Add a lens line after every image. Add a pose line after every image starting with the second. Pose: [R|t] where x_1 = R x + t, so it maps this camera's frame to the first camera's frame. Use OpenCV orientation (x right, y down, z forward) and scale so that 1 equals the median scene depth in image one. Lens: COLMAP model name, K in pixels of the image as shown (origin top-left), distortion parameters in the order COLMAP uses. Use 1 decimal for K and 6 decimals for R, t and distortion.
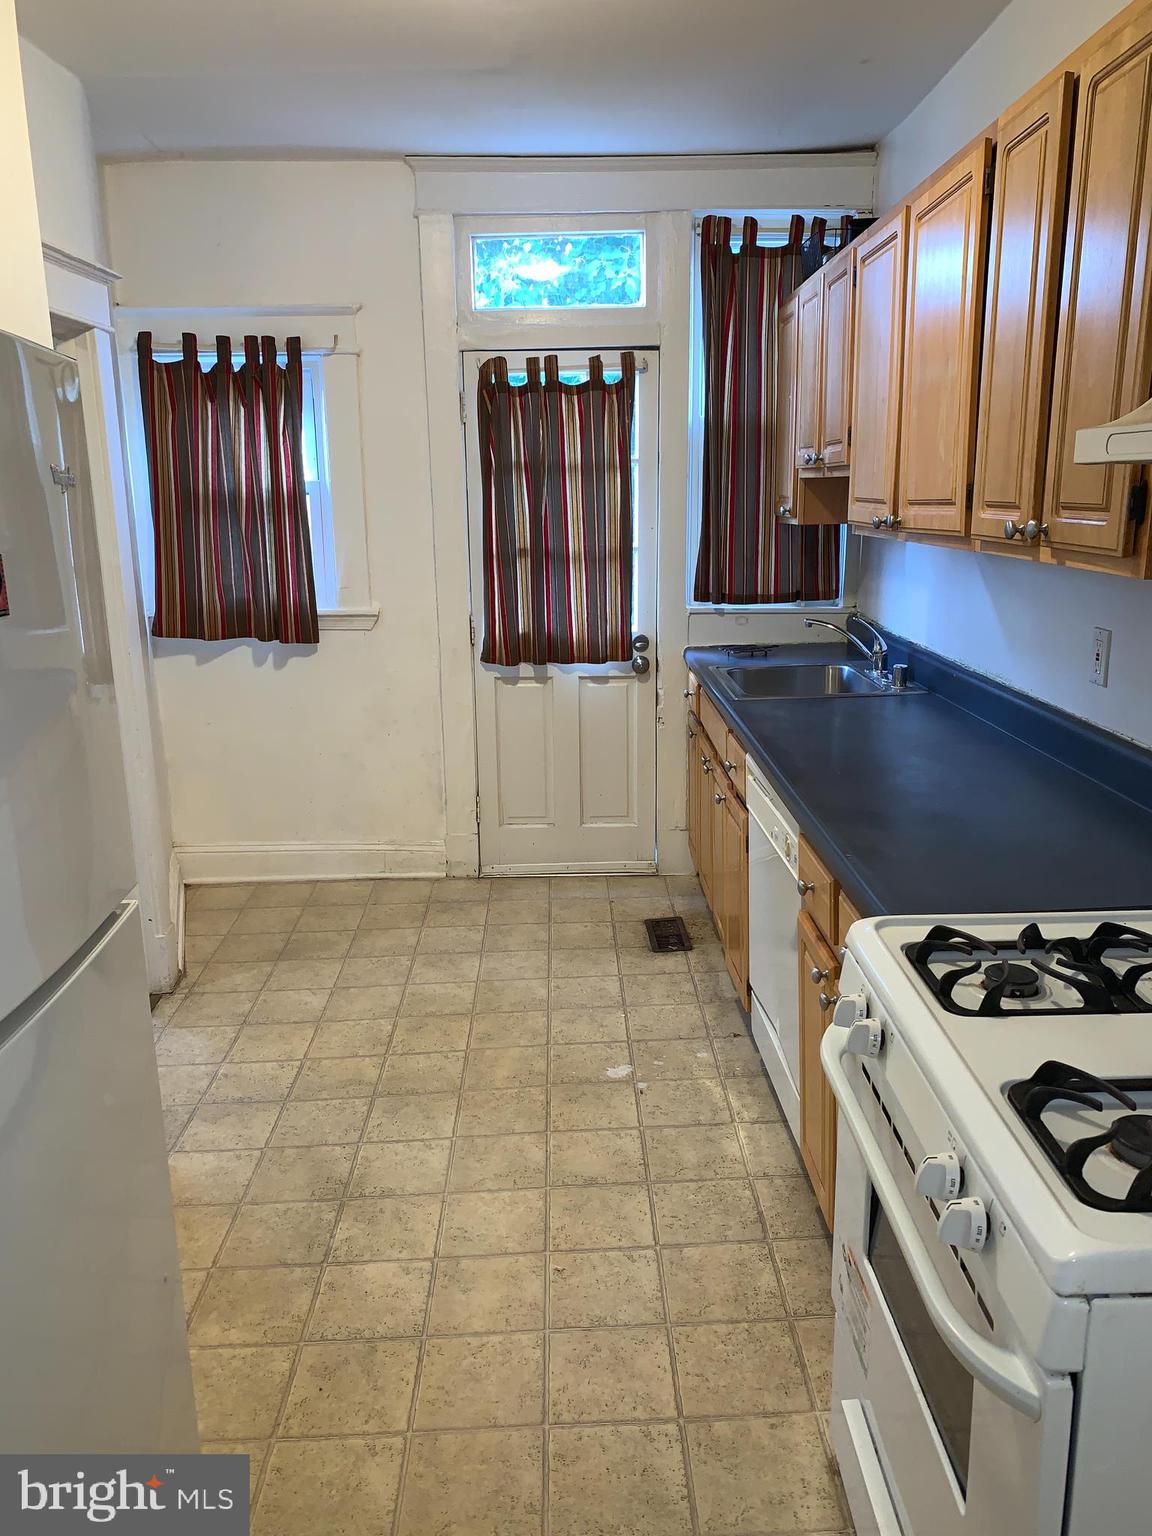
lens RADIAL K [[1167.8, 0, 562.1], [0, 1167.8, 770.9], [0, 0, 1]] dist [-0.028488, -0.003092]
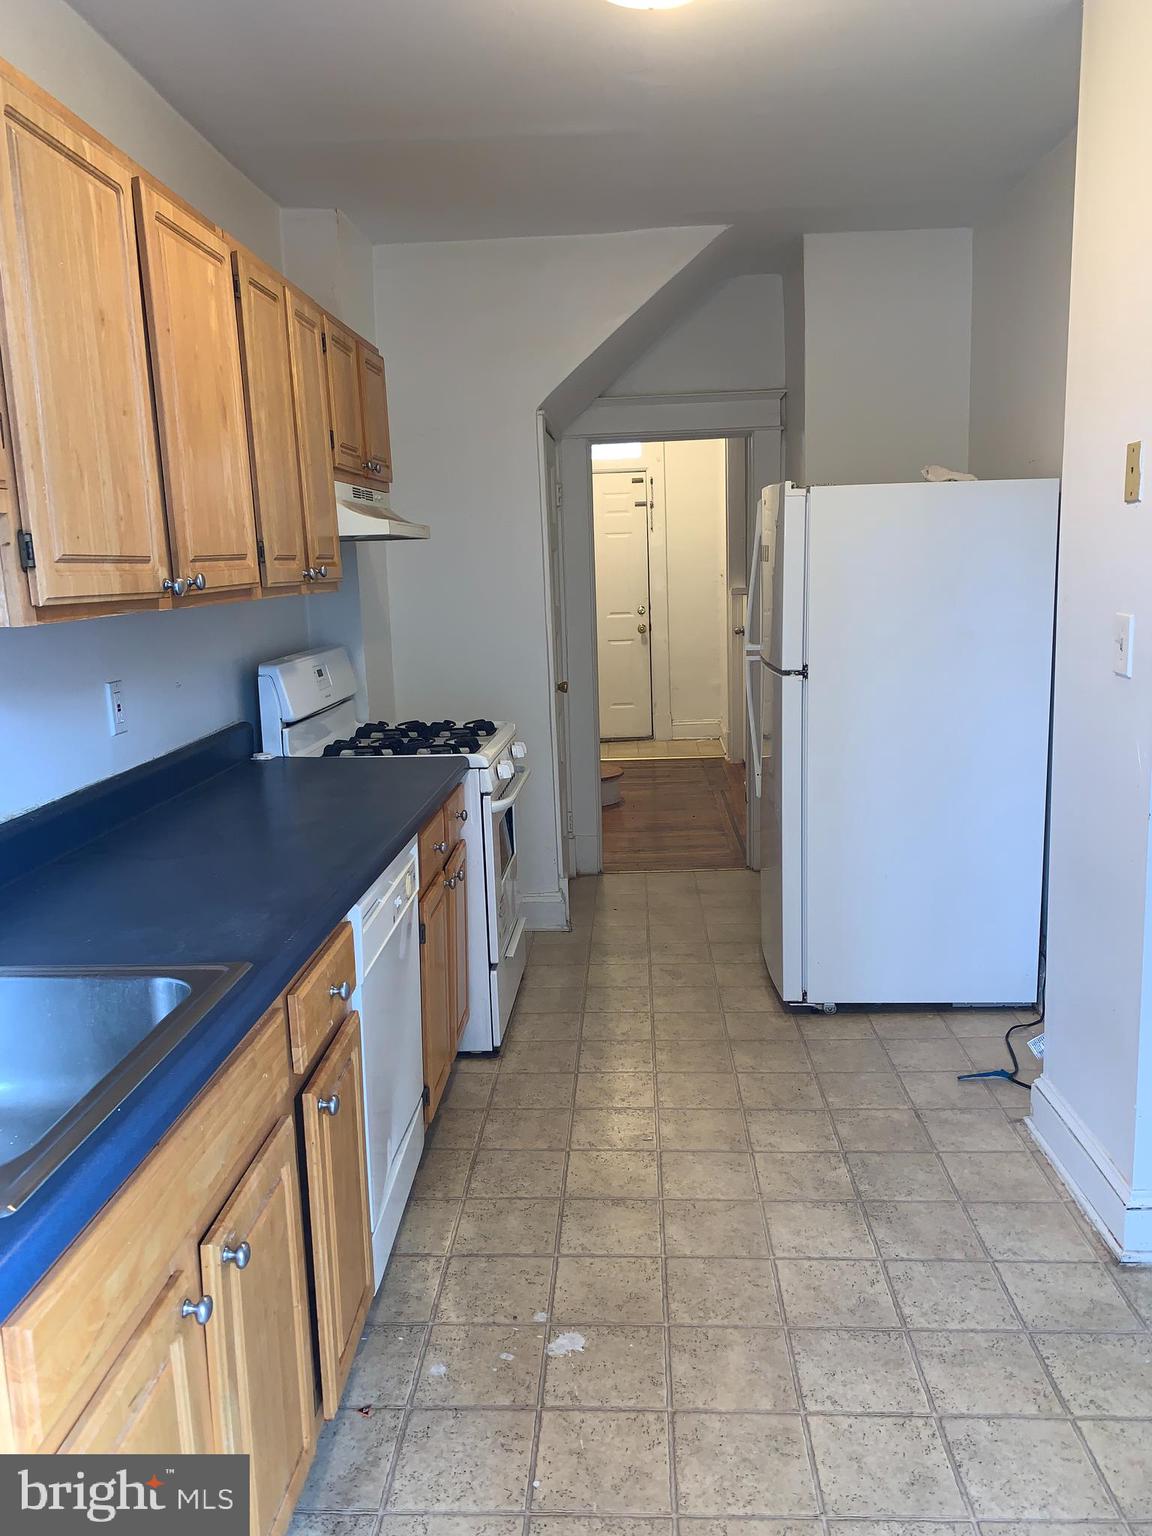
lens RADIAL K [[1167.8, 0, 560.8], [0, 1167.8, 771.1], [0, 0, 1]] dist [-0.028488, -0.003092]
pose [[-0.996733, 0.035008, 0.072784, -0.011569], [0.061187, 0.915534, 0.397561, -0.383060], [-0.052718, 0.400715, -0.914685, 1.707590]]
